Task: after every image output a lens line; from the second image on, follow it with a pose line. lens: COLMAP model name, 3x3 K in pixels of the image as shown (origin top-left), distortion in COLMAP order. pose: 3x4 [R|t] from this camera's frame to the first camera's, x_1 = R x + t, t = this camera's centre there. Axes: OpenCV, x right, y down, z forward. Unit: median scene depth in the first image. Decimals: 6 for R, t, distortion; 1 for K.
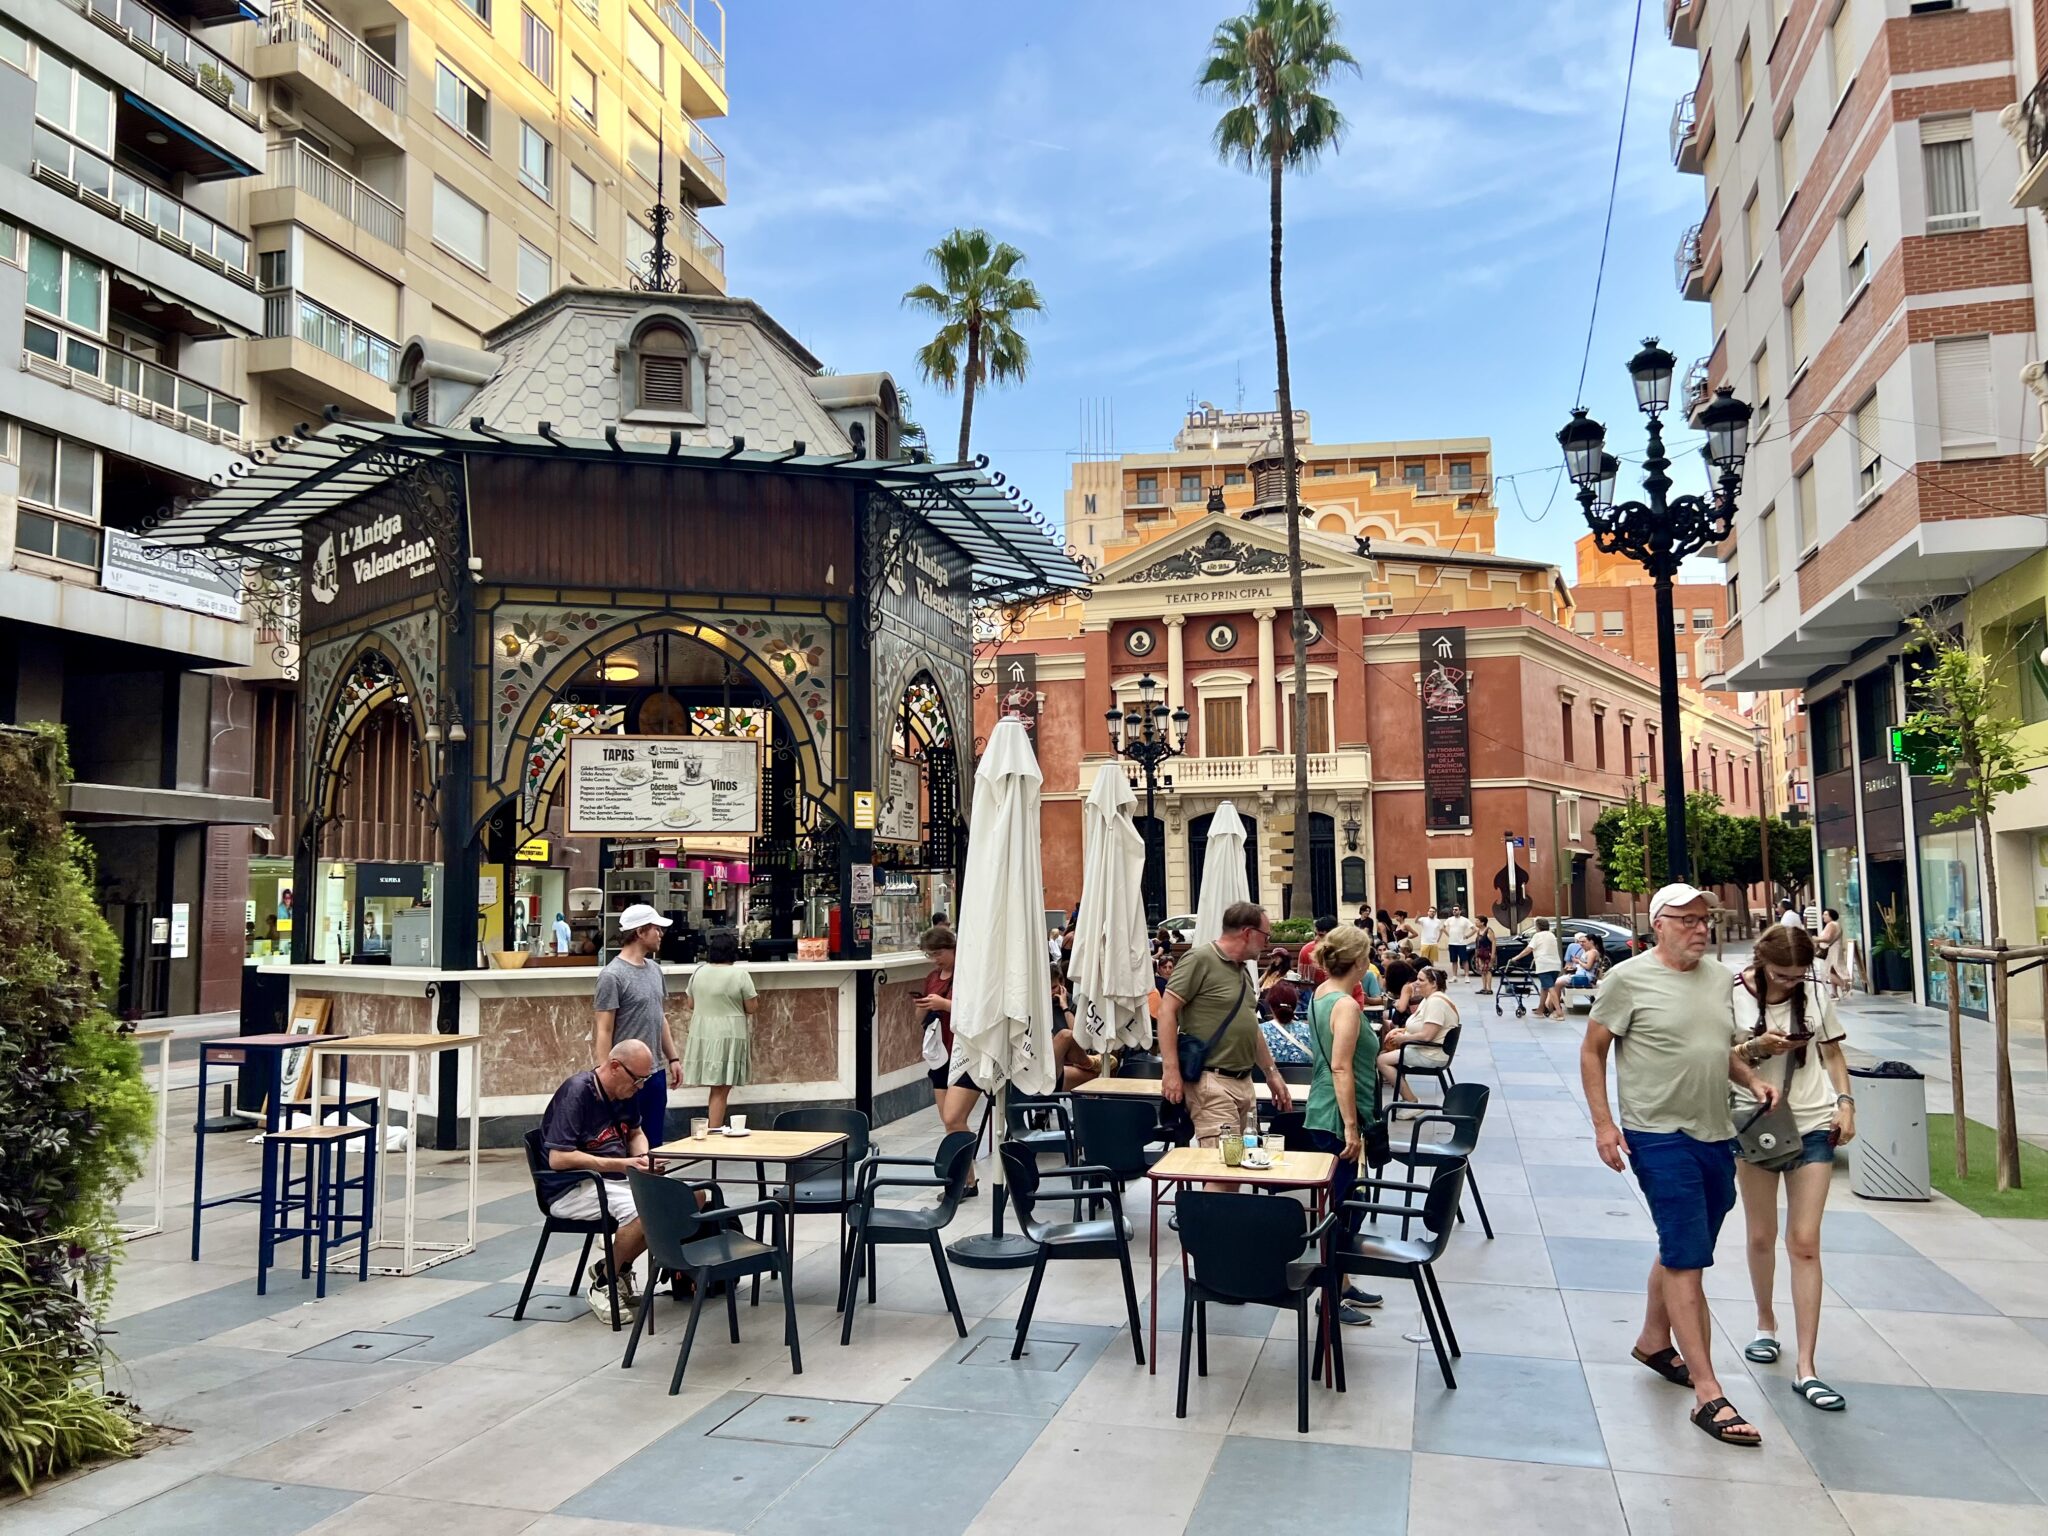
lens RADIAL K [[1538.8, 0, 1024.0], [0, 1538.8, 768.0], [0, 0, 1]] dist [0.106830, -0.162898]
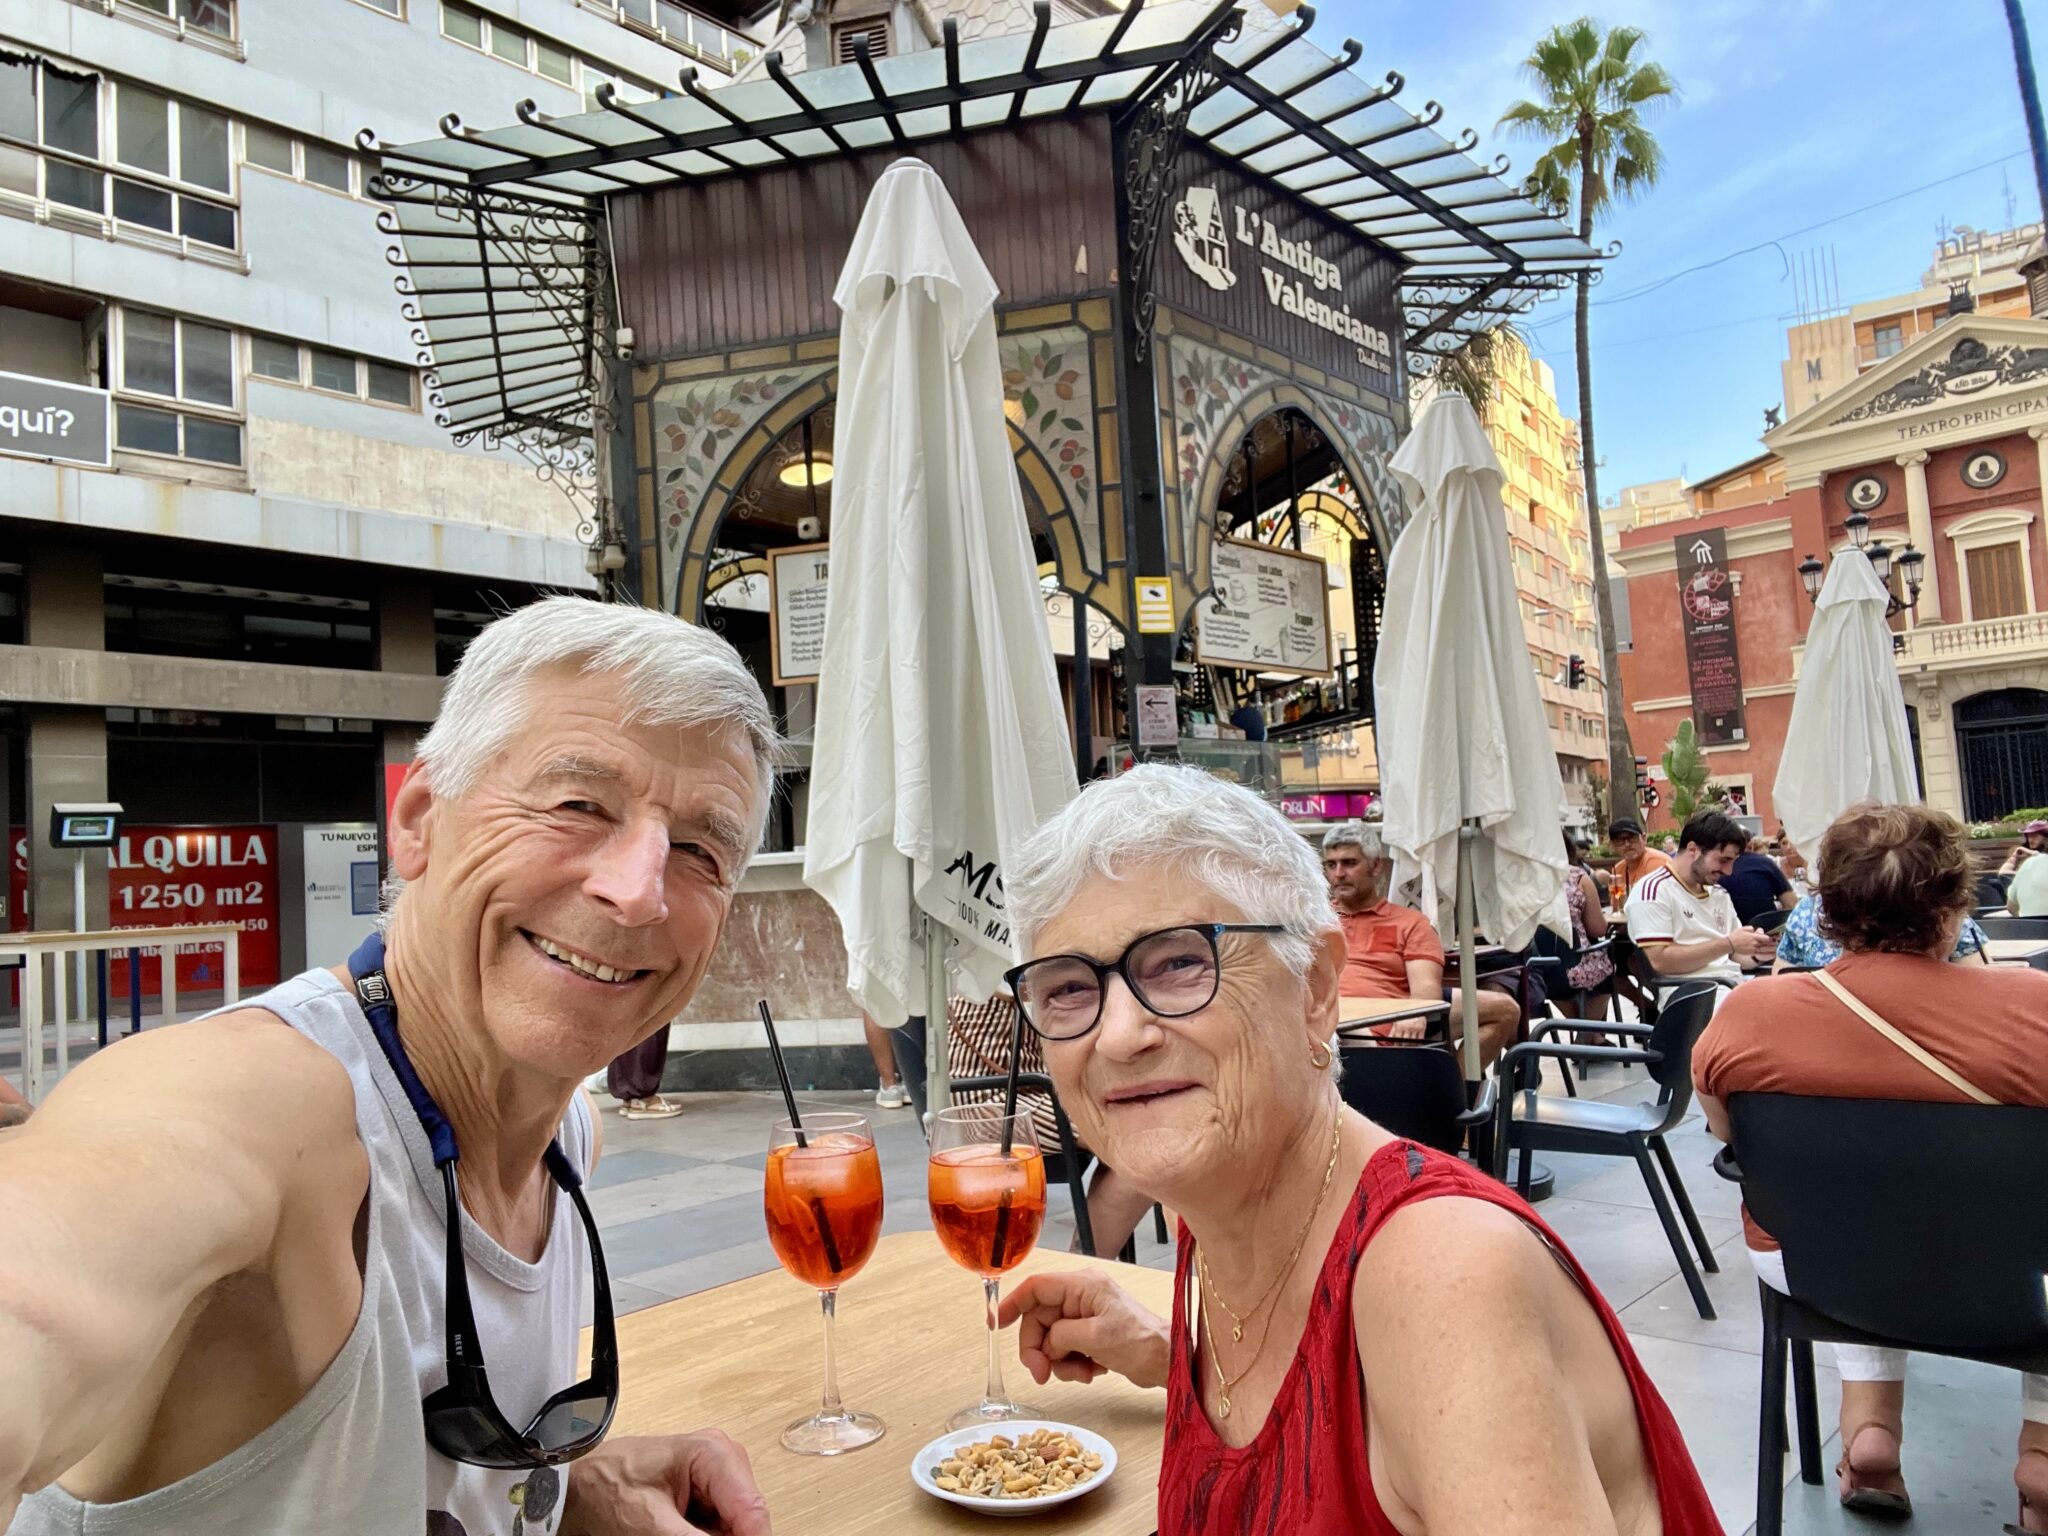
lens RADIAL K [[1397.8, 0, 1023.2], [0, 1397.8, 793.1], [0, 0, 1]] dist [0.064490, -0.074035]
pose [[0.875229, -0.069318, -0.478715, 0.104944], [0.089353, 0.995816, 0.019168, 0.074172], [0.475383, -0.059551, 0.877761, 0.358259]]
